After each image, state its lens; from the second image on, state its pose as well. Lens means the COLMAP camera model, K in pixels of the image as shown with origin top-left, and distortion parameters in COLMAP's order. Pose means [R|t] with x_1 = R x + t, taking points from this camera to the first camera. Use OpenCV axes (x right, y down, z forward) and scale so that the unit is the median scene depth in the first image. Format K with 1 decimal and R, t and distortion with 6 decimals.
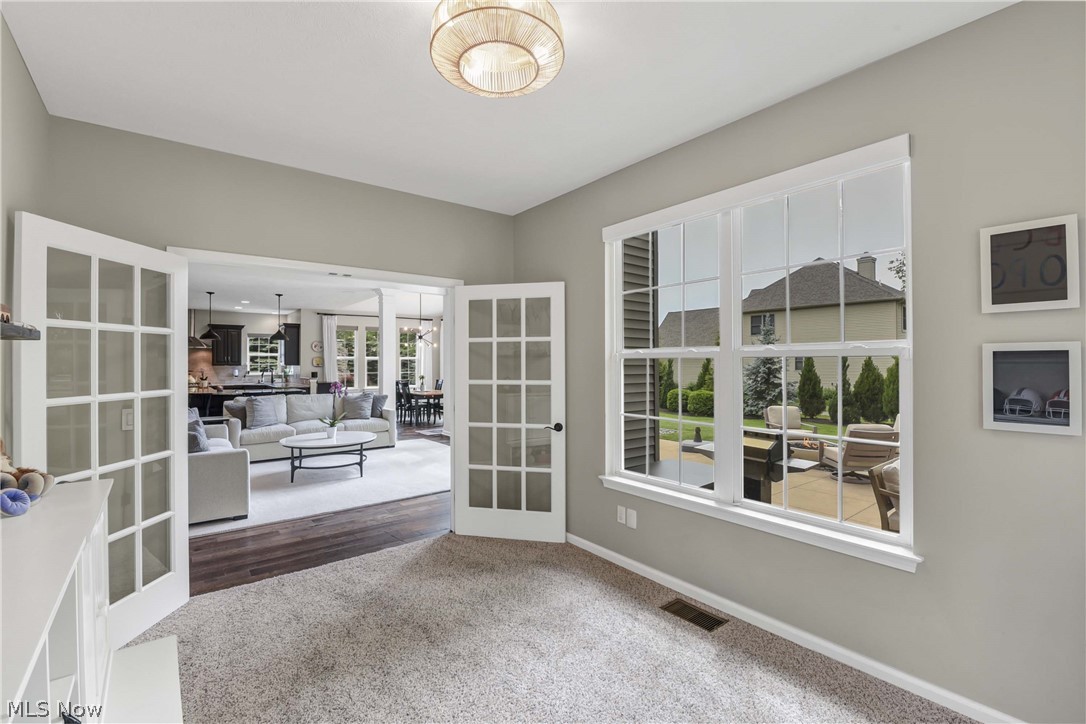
lens RADIAL K [[478.1, 0, 543.0], [0, 478.1, 362.4], [0, 0, 1]] dist [-0.000257, 0.000048]
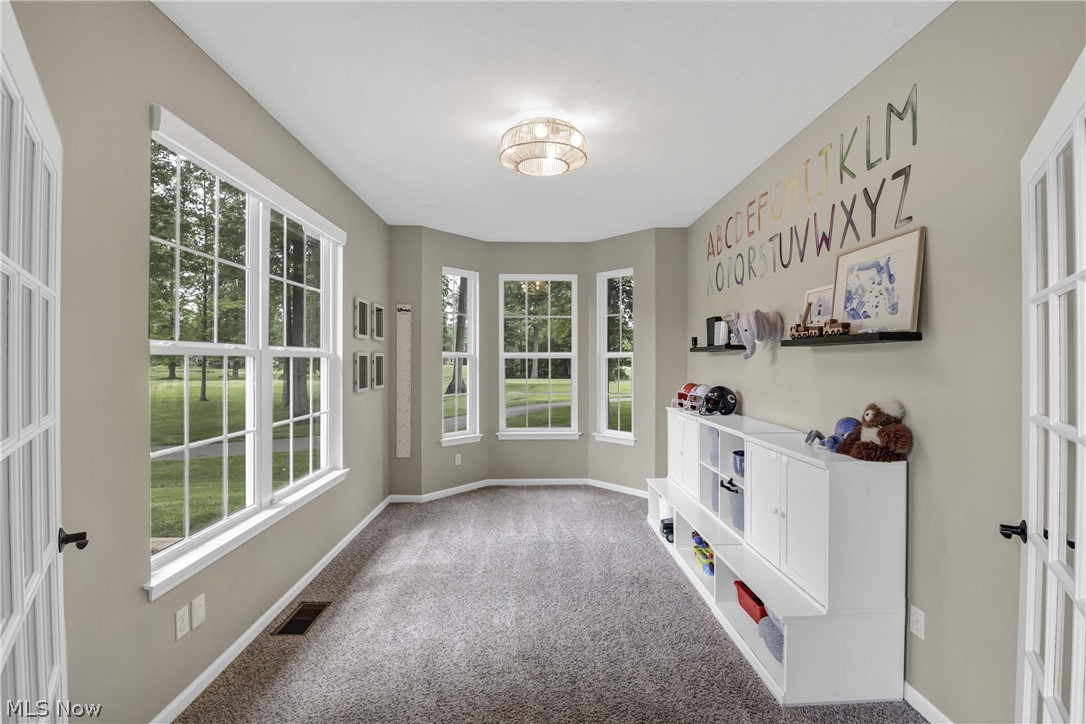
lens RADIAL K [[478.1, 0, 546.1], [0, 478.1, 358.6], [0, 0, 1]] dist [-0.000257, 0.000048]
pose [[-0.797346, 0.002254, 0.603518, -0.647156], [0.003228, 0.999995, 0.000531, -0.008001], [-0.603513, 0.002372, -0.797349, 1.400107]]
